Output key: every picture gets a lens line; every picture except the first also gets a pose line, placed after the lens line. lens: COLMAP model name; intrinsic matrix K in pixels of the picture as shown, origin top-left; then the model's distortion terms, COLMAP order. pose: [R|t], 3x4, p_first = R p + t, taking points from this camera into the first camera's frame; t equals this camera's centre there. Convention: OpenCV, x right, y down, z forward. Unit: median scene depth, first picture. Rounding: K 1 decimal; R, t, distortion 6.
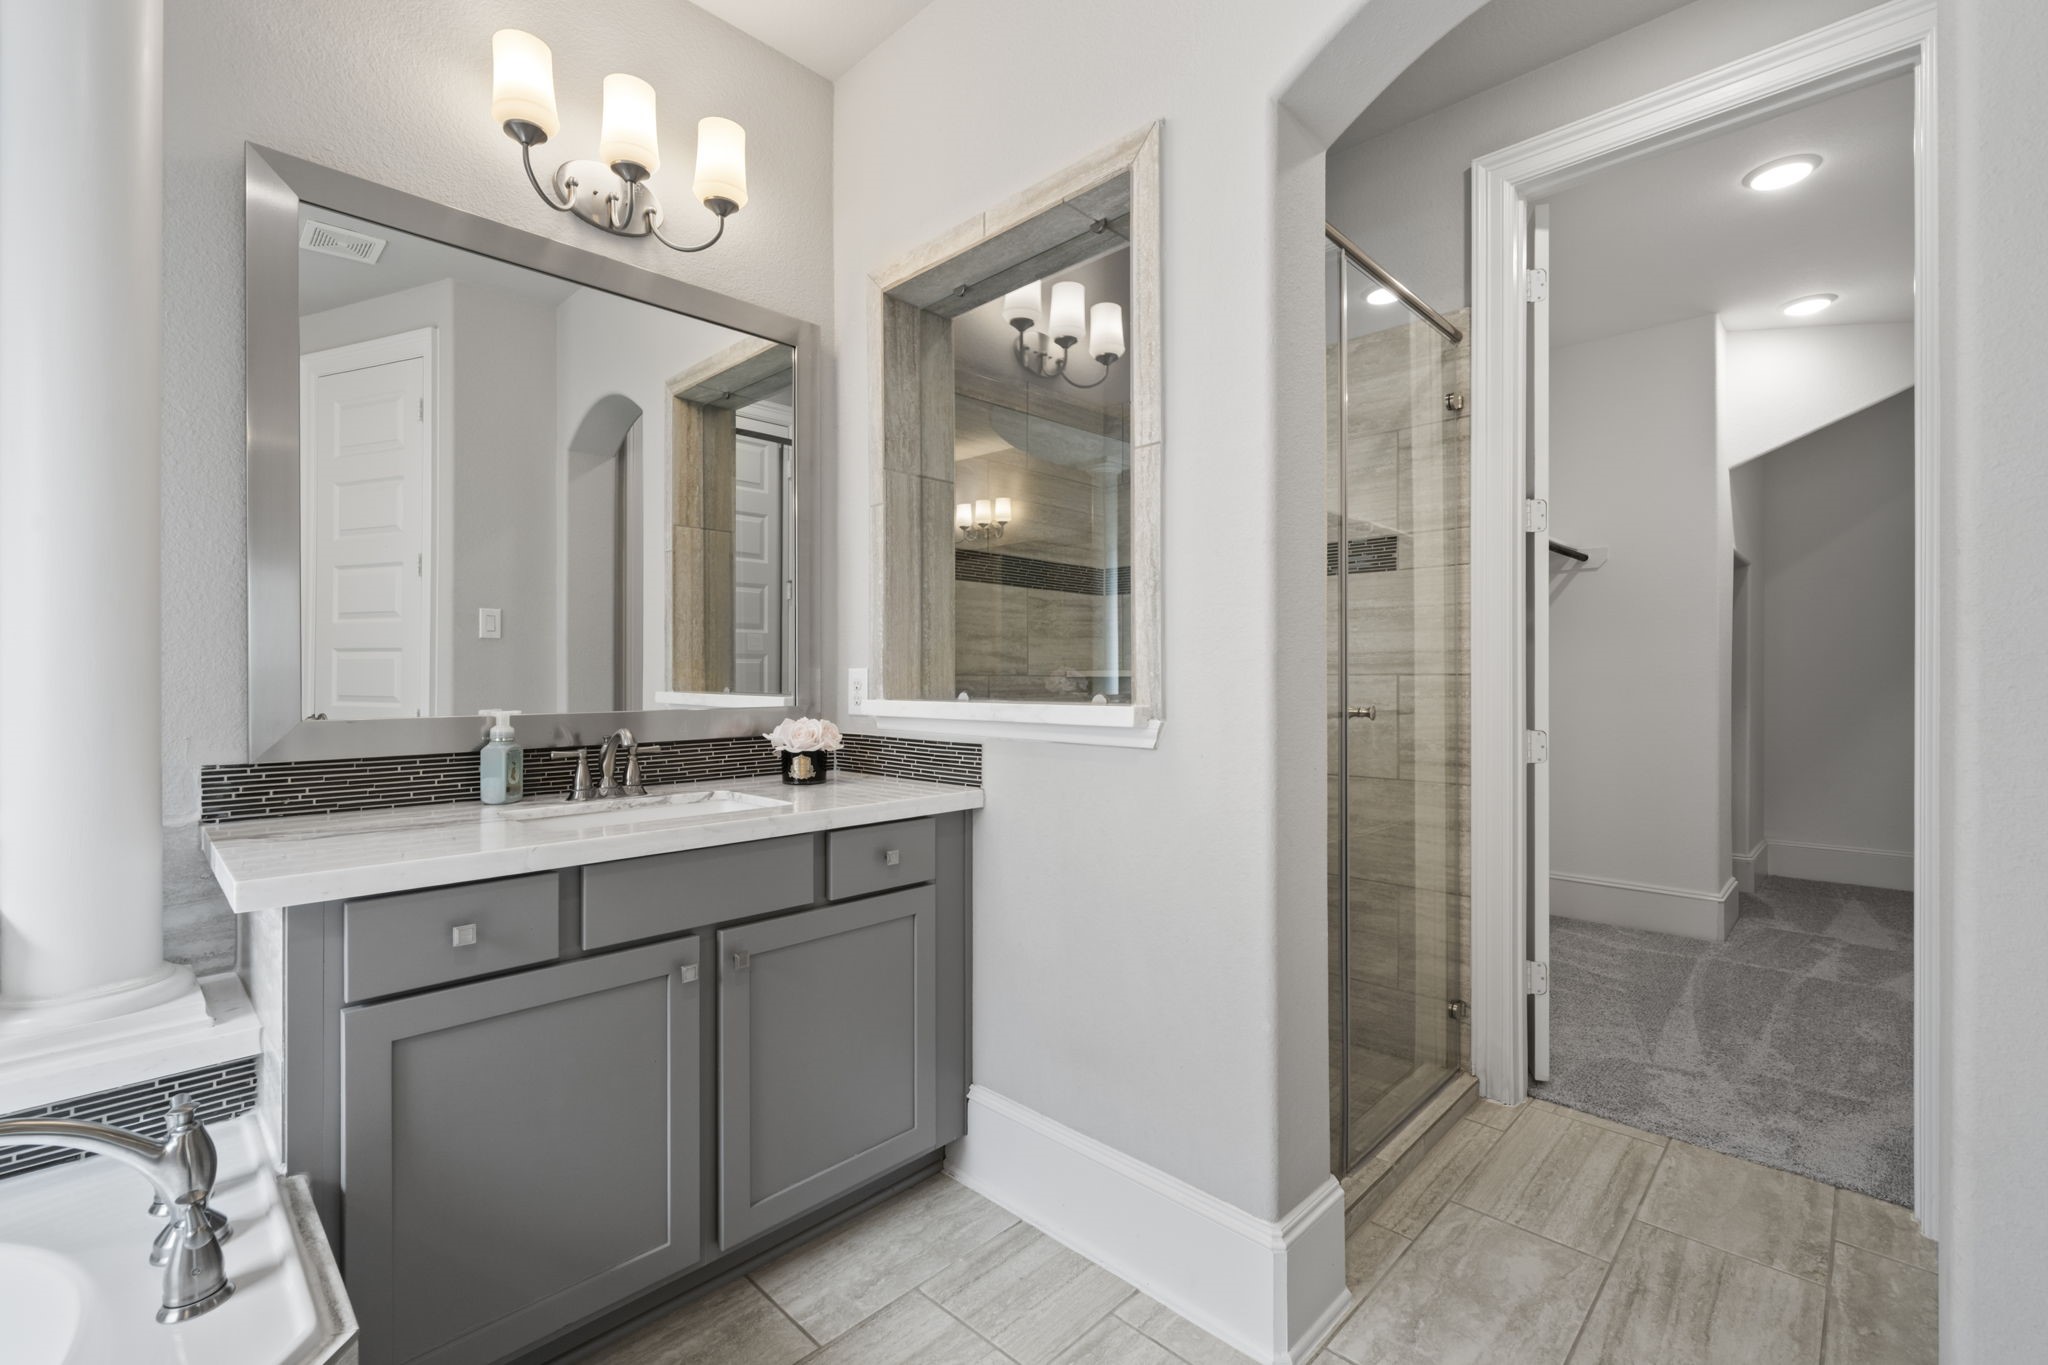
lens RADIAL K [[810.2, 0, 1024.0], [0, 810.2, 682.5], [0, 0, 1]] dist [0.000291, 0.000036]
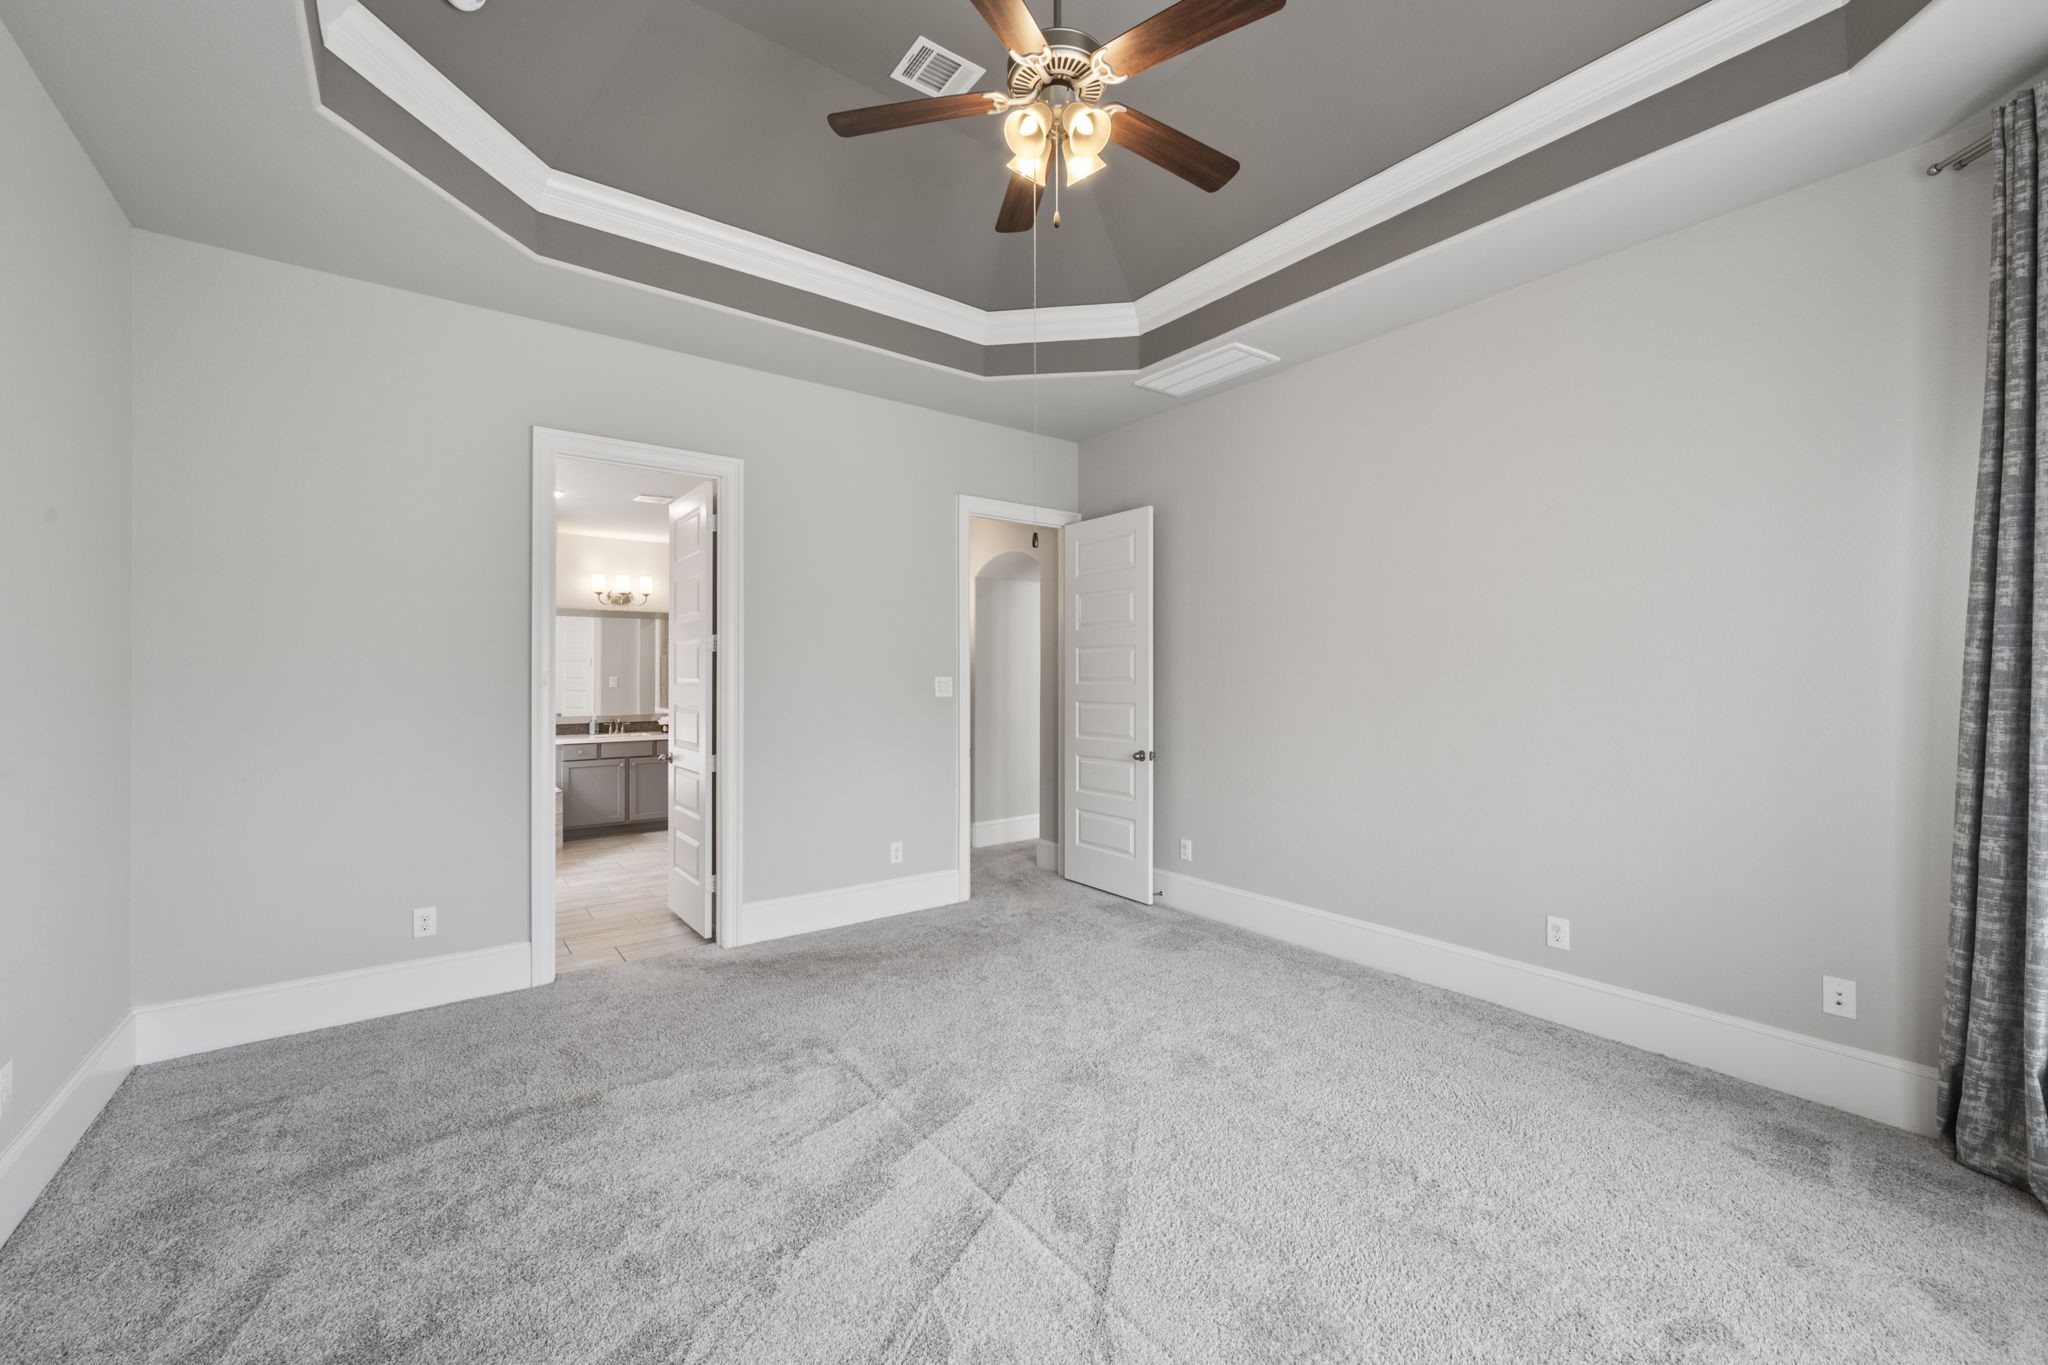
lens RADIAL K [[810.2, 0, 1024.0], [0, 810.2, 682.5], [0, 0, 1]] dist [0.000291, 0.000036]
pose [[0.979830, 0.001210, -0.199830, 2.806241], [0.001238, 0.999926, 0.012126, -0.216041], [0.199830, -0.012129, 0.979756, -3.191236]]
